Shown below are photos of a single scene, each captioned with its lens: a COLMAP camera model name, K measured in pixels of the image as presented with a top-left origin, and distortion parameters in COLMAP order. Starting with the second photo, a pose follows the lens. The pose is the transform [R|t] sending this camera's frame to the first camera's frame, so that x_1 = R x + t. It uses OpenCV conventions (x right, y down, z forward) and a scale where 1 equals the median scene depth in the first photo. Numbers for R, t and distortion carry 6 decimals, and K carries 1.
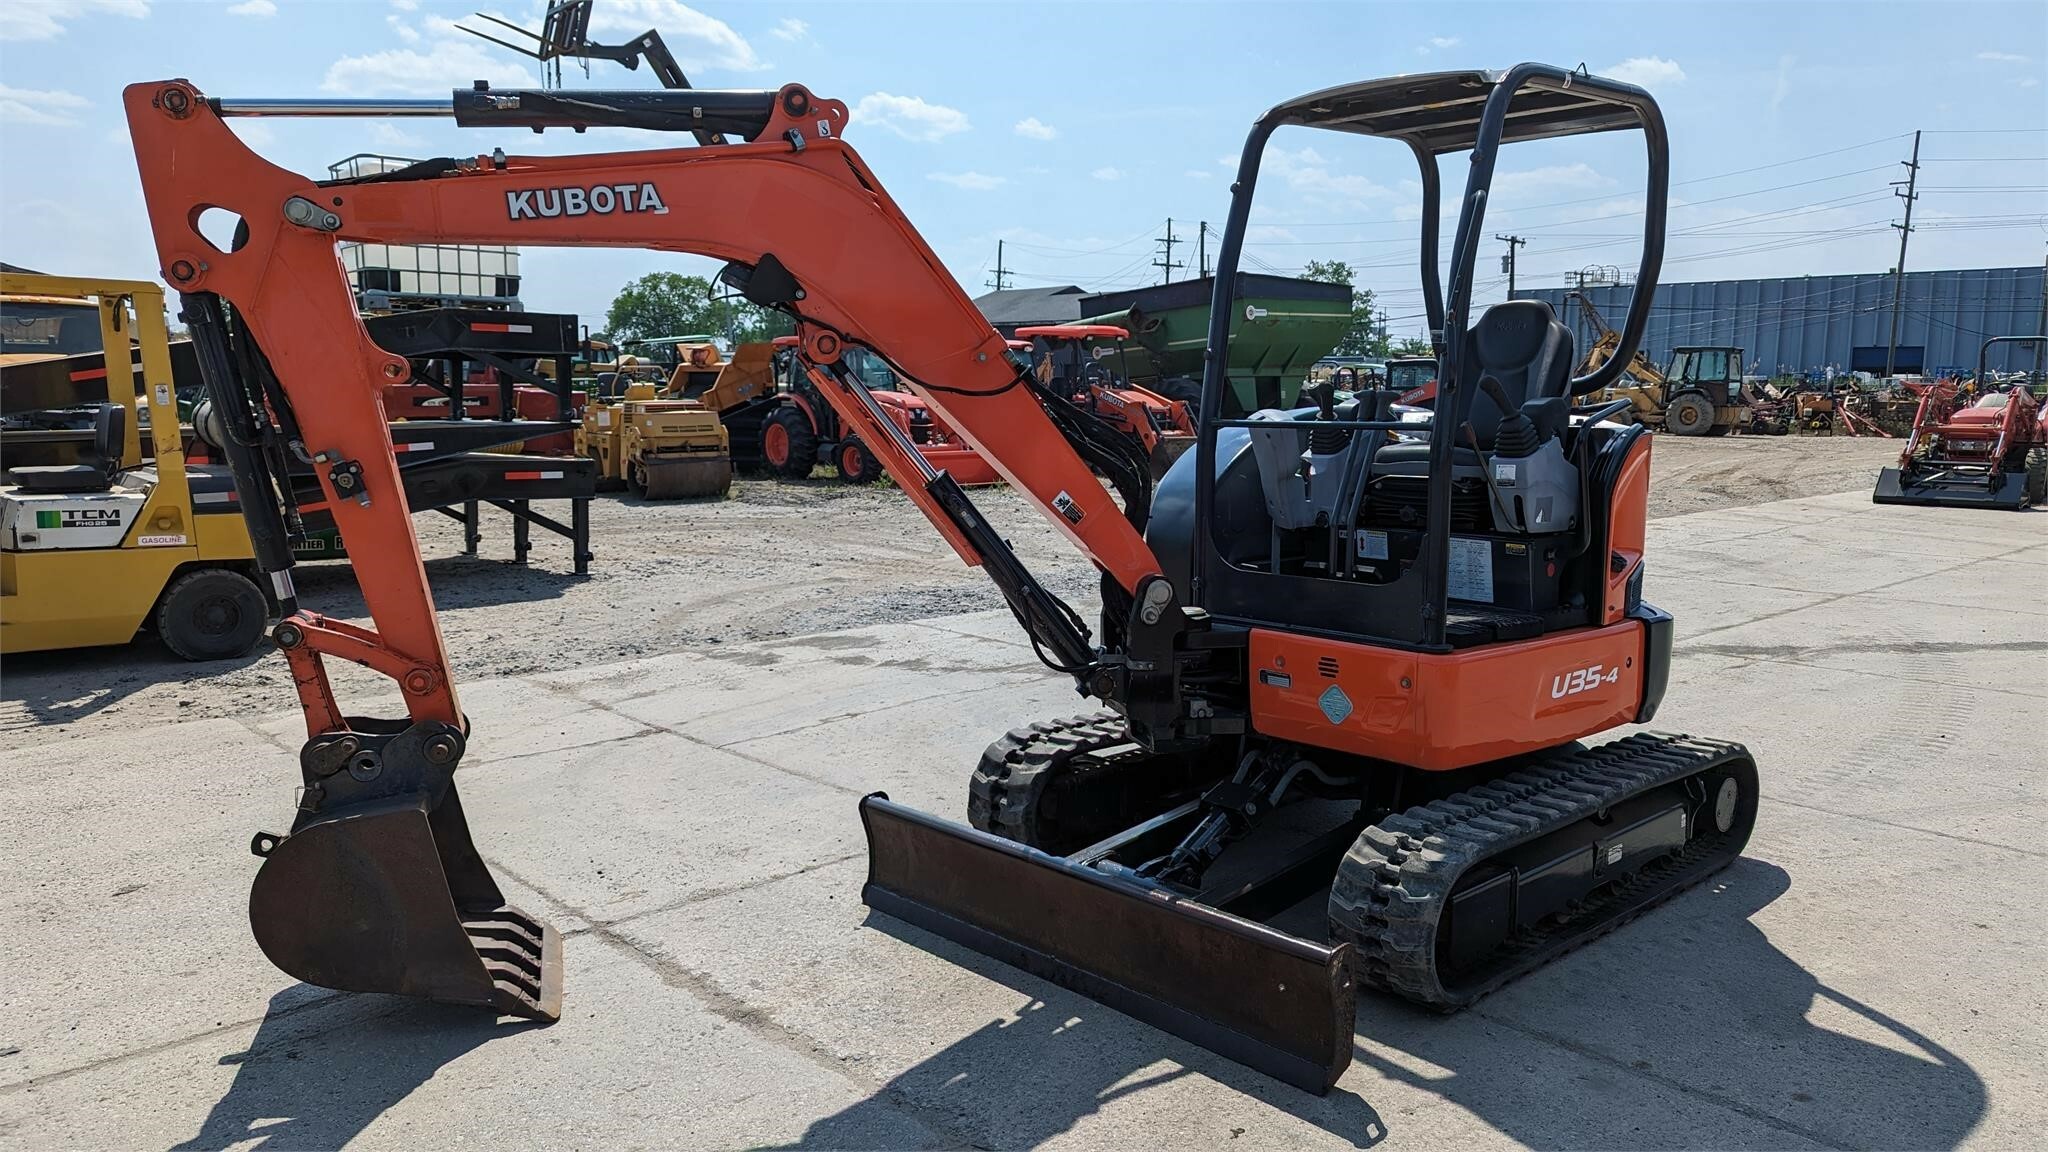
lens RADIAL K [[1453.4, 0, 1023.9], [0, 1453.4, 593.1], [0, 0, 1]] dist [0.067408, -0.062485]
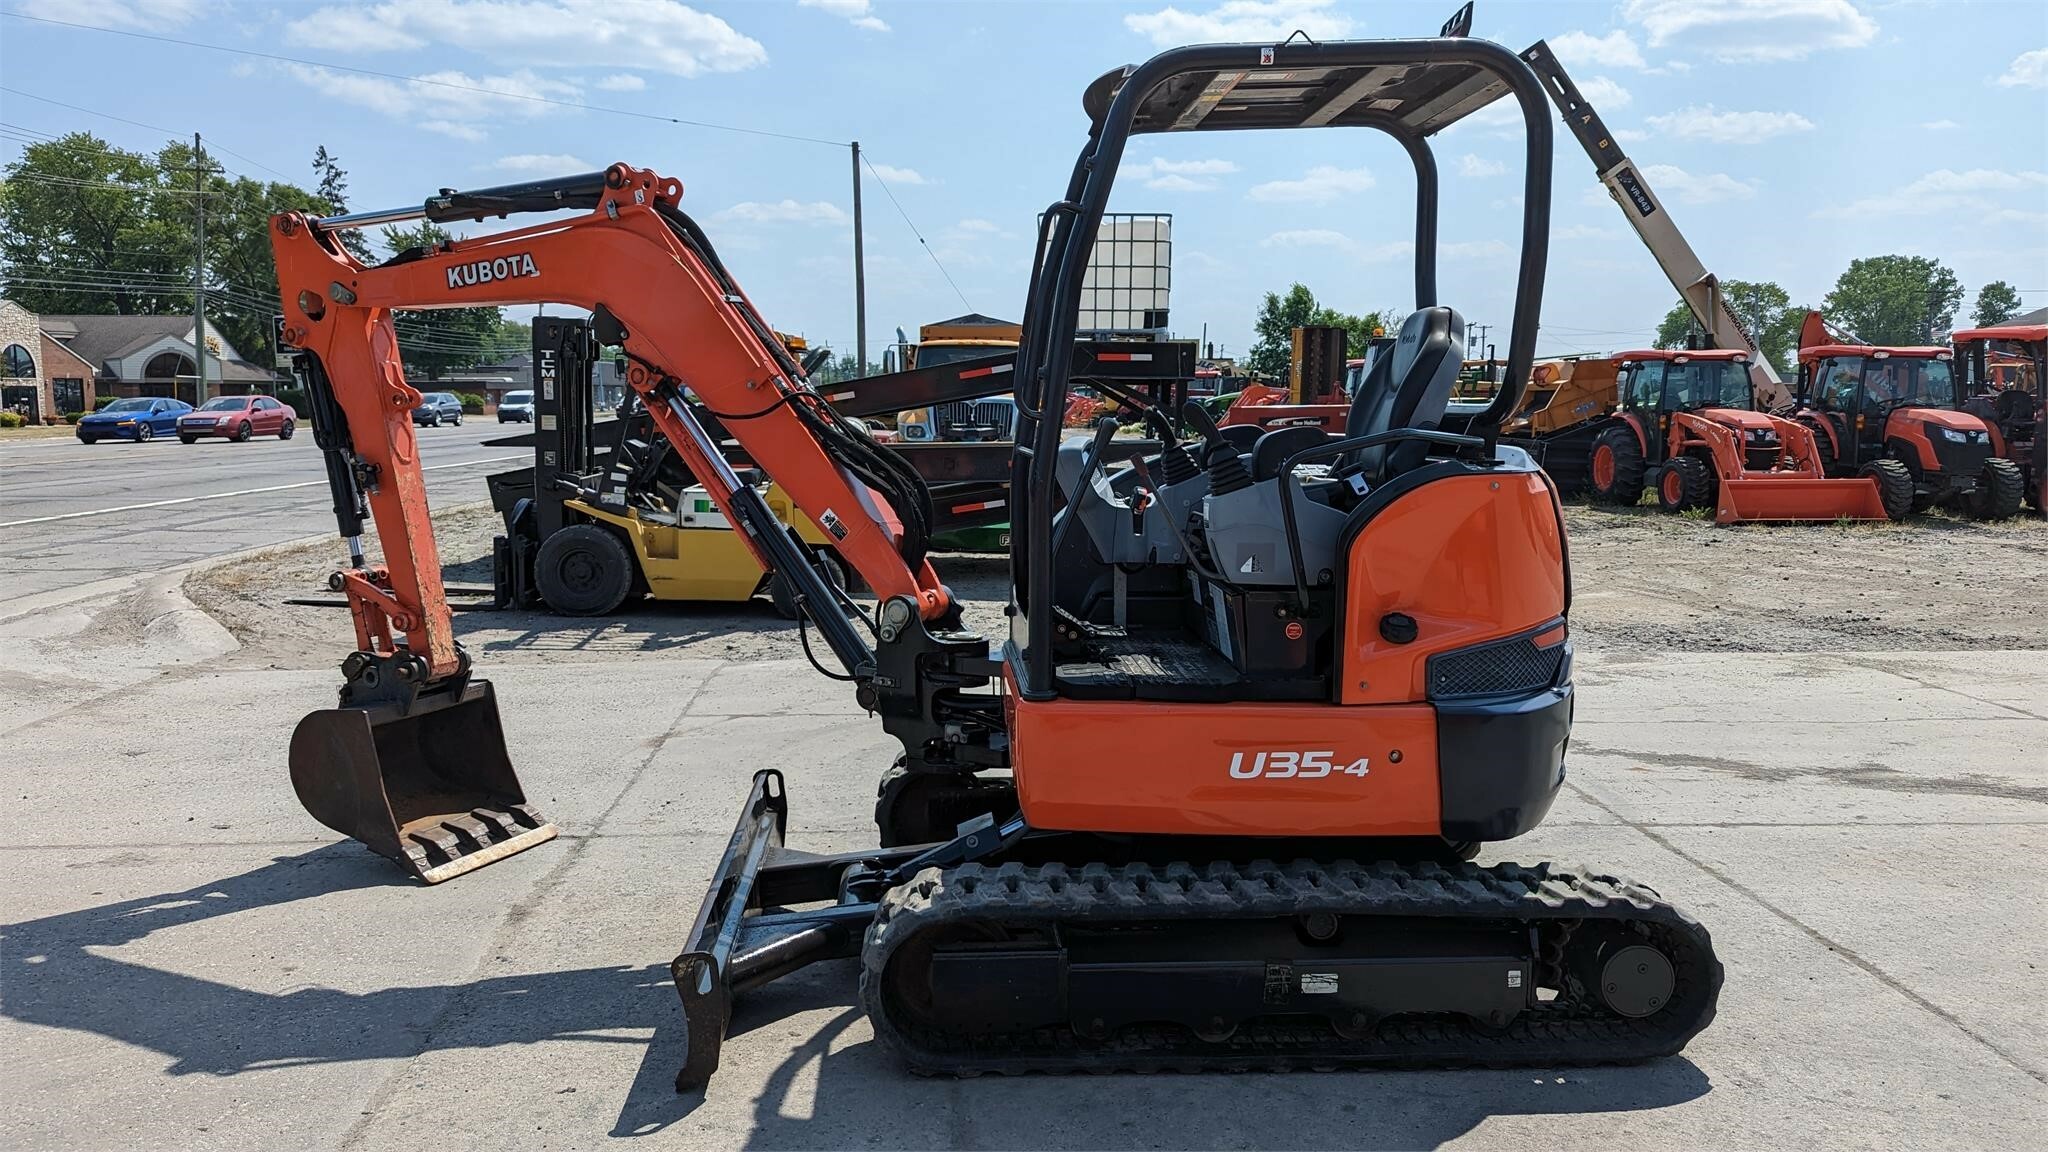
lens RADIAL K [[1453.4, 0, 1007.6], [0, 1453.4, 583.5], [0, 0, 1]] dist [0.067408, -0.062485]
pose [[0.763895, 0.077738, -0.640642, 0.657082], [-0.089949, 0.995854, 0.013587, -0.033676], [0.639042, 0.047246, 0.767720, 0.212647]]
